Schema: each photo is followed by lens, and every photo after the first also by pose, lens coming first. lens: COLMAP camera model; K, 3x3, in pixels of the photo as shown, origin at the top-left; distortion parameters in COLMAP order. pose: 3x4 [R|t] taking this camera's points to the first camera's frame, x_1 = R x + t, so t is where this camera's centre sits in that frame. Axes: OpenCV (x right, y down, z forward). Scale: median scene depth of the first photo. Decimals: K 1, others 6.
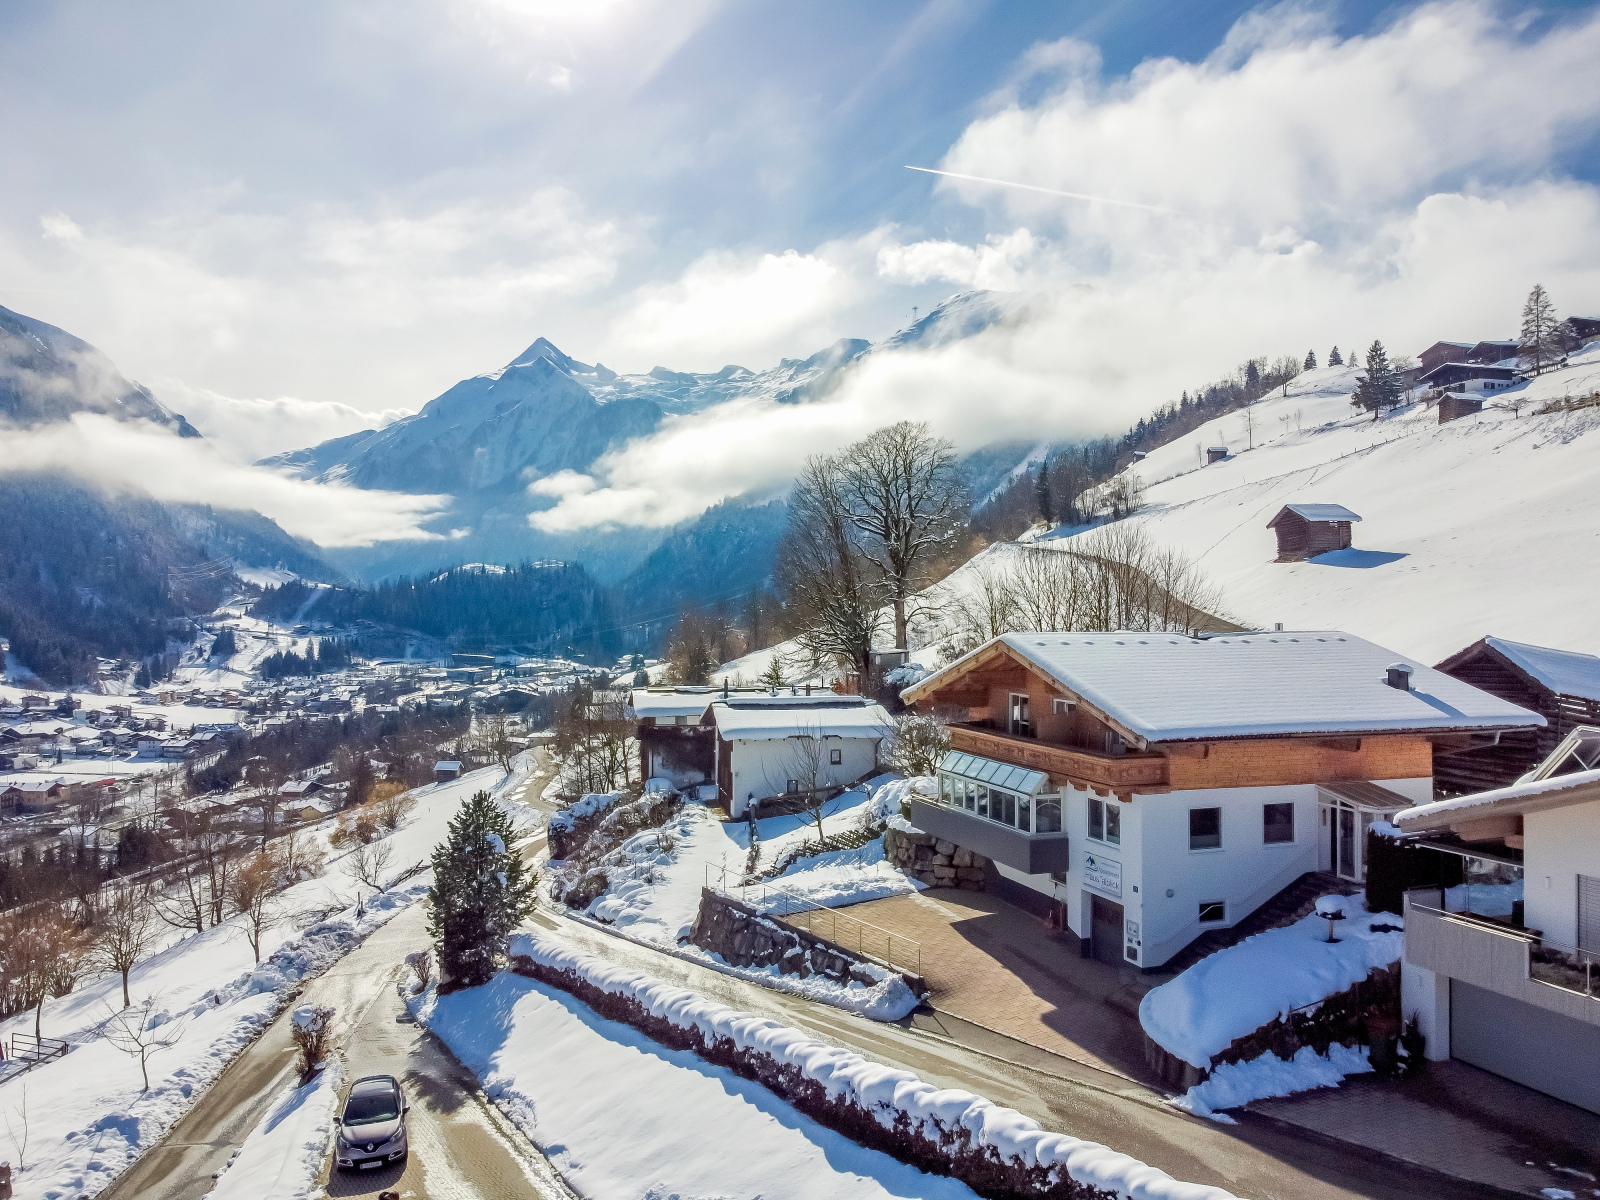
lens RADIAL K [[1195.0, 0, 800.0], [0, 1195.0, 600.0], [0, 0, 1]] dist [-0.003955, -0.001365]
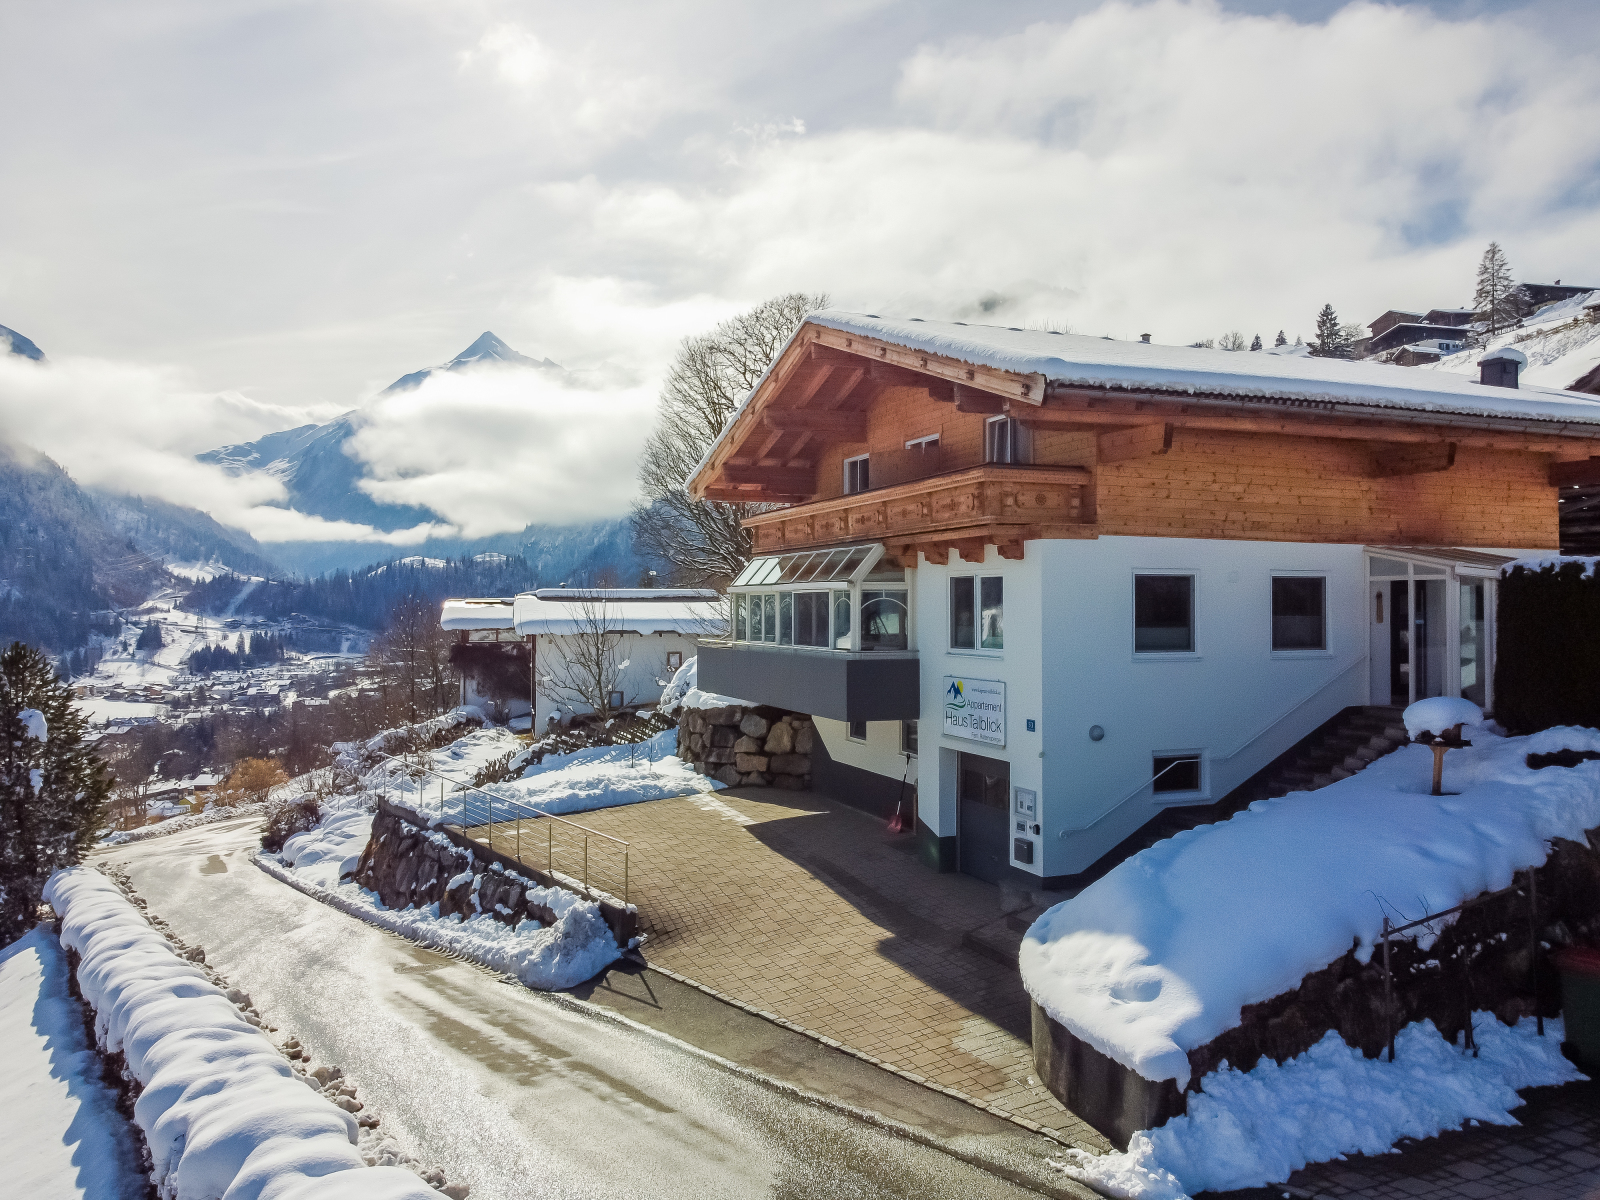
lens RADIAL K [[1195.0, 0, 800.0], [0, 1195.0, 600.0], [0, 0, 1]] dist [-0.003955, -0.001365]
pose [[0.999143, 0.000792, 0.041376, 0.128028], [-0.000848, 0.999999, 0.001318, 0.149648], [-0.041375, -0.001352, 0.999143, 0.392007]]
